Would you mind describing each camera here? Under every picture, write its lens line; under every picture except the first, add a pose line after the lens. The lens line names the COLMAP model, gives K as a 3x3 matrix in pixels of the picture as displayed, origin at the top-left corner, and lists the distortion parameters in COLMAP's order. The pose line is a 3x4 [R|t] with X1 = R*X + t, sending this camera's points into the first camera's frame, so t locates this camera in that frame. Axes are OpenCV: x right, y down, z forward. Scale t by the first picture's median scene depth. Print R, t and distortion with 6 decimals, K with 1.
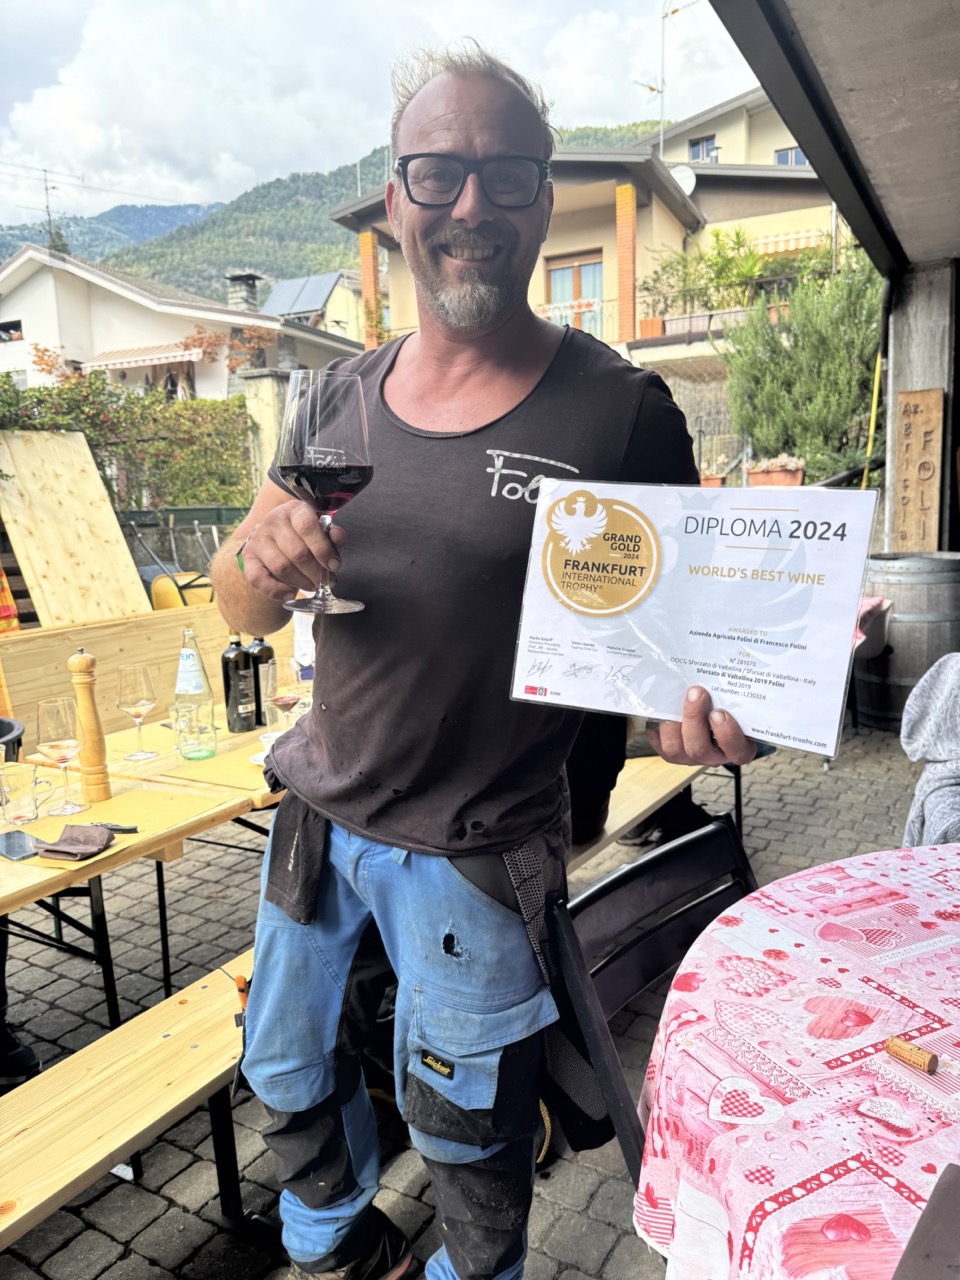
lens RADIAL K [[916.8, 0, 480.0], [0, 916.8, 640.0], [0, 0, 1]] dist [0.006055, -0.007944]
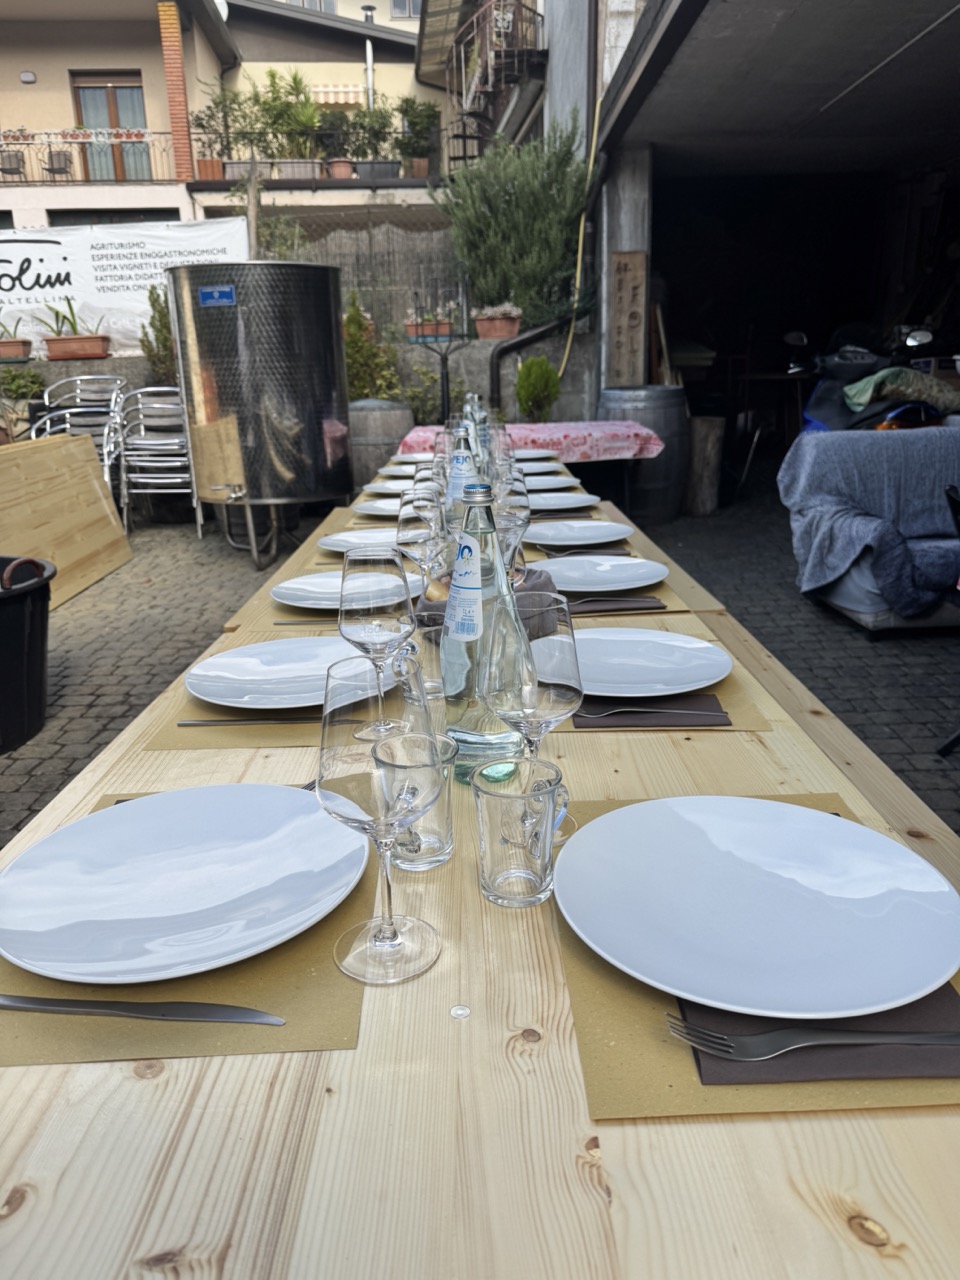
lens RADIAL K [[934.5, 0, 480.0], [0, 934.5, 640.0], [0, 0, 1]] dist [-0.006735, -0.008698]
pose [[0.853529, -0.135591, 0.503093, -0.304155], [0.068751, 0.986412, 0.149213, 0.032348], [-0.516489, -0.092770, 0.851254, -0.010368]]
